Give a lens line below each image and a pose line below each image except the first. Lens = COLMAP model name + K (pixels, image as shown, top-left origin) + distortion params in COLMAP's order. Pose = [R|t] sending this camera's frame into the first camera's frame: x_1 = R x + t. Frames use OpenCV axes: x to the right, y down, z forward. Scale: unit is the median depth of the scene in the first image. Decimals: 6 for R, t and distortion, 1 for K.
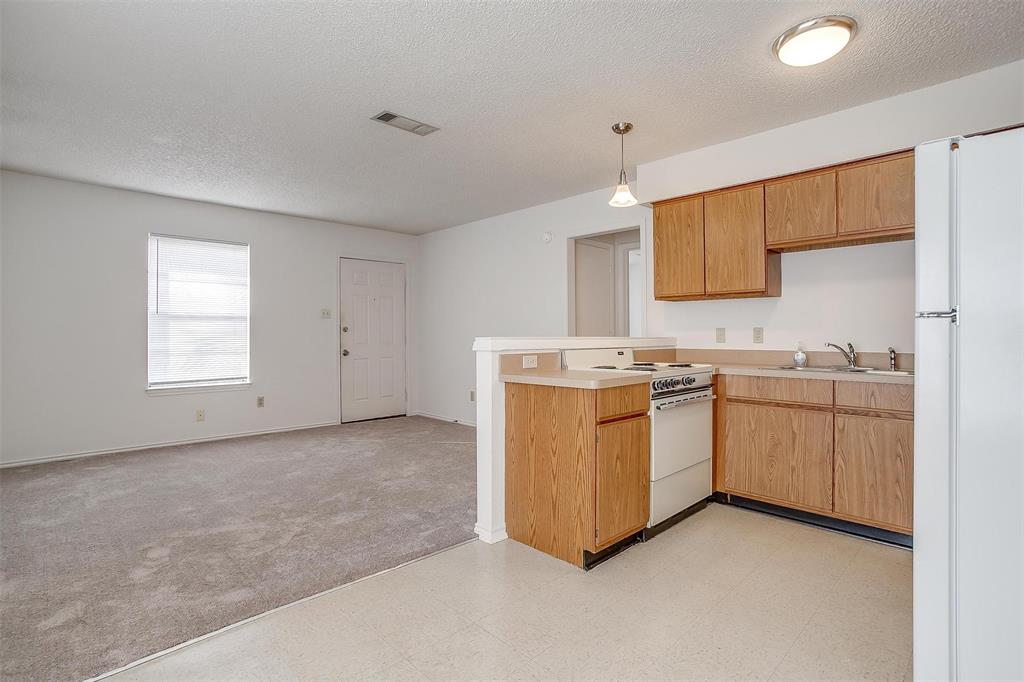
lens RADIAL K [[490.8, 0, 512.0], [0, 490.8, 341.0], [0, 0, 1]] dist [-0.003689, 0.000019]
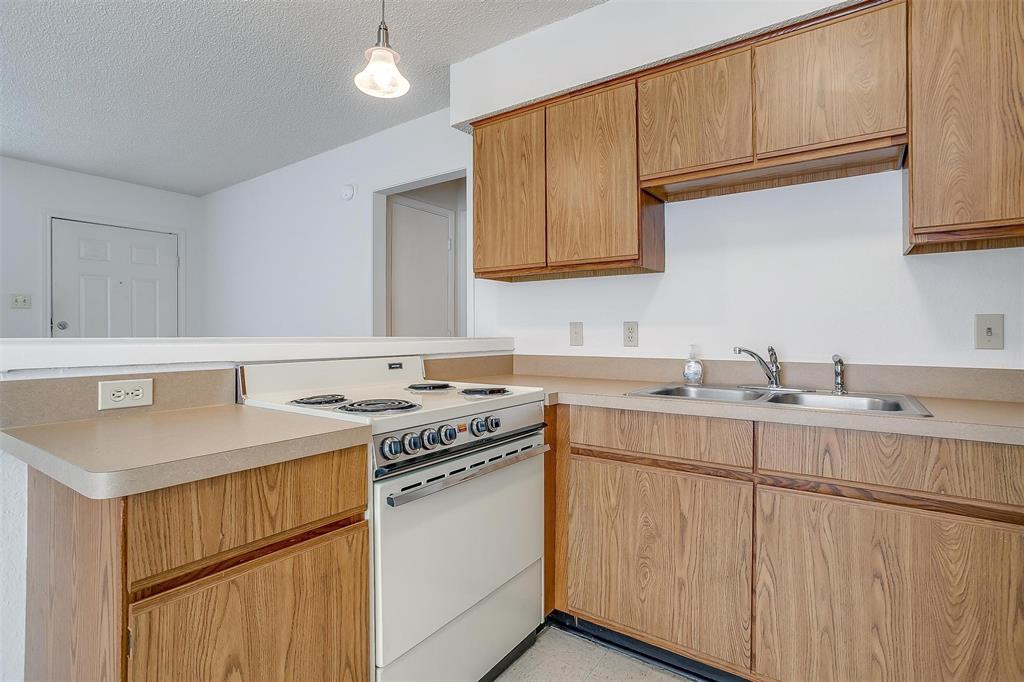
lens RADIAL K [[522.8, 0, 474.9], [0, 522.8, 338.8], [0, 0, 1]] dist [-0.013423, 0.001060]
pose [[0.990345, 0.000972, 0.138620, 0.252569], [-0.000685, 0.999998, -0.002111, -0.005100], [-0.138622, 0.001996, 0.990343, 0.435980]]
